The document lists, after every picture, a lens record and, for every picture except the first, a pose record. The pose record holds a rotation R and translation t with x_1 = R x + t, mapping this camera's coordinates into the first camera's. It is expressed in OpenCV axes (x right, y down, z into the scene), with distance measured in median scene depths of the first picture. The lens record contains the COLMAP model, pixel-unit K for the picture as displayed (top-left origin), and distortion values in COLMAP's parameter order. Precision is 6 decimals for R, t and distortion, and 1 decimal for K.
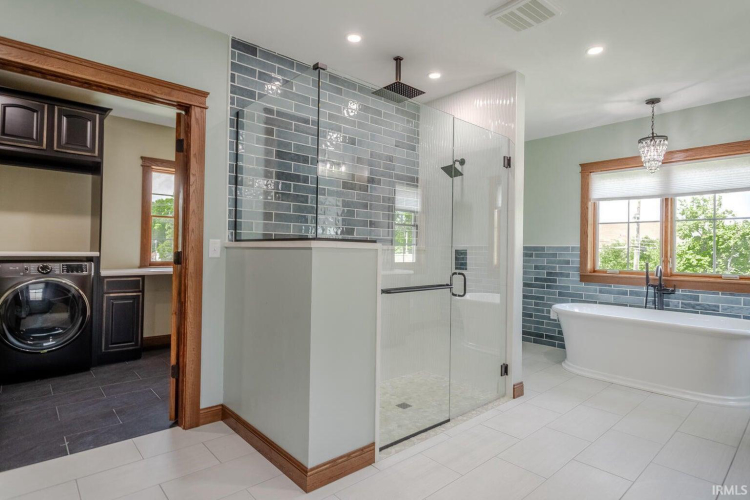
lens RADIAL K [[413.1, 0, 375.0], [0, 413.1, 250.0], [0, 0, 1]] dist [-0.000479, 0.002233]
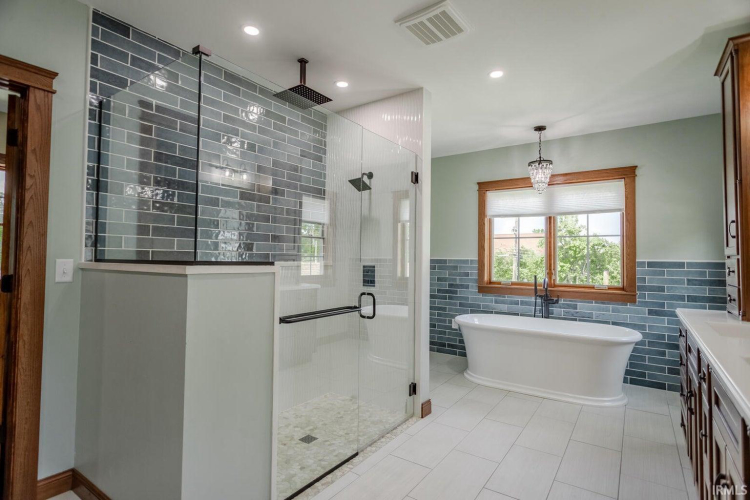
lens RADIAL K [[396.5, 0, 375.0], [0, 396.5, 250.0], [0, 0, 1]] dist [0.003586, 0.001963]
pose [[0.974984, 0.003877, 0.222243, 0.015799], [0.000708, 0.999789, -0.020548, -0.020448], [-0.222276, 0.020191, 0.974775, 0.097354]]
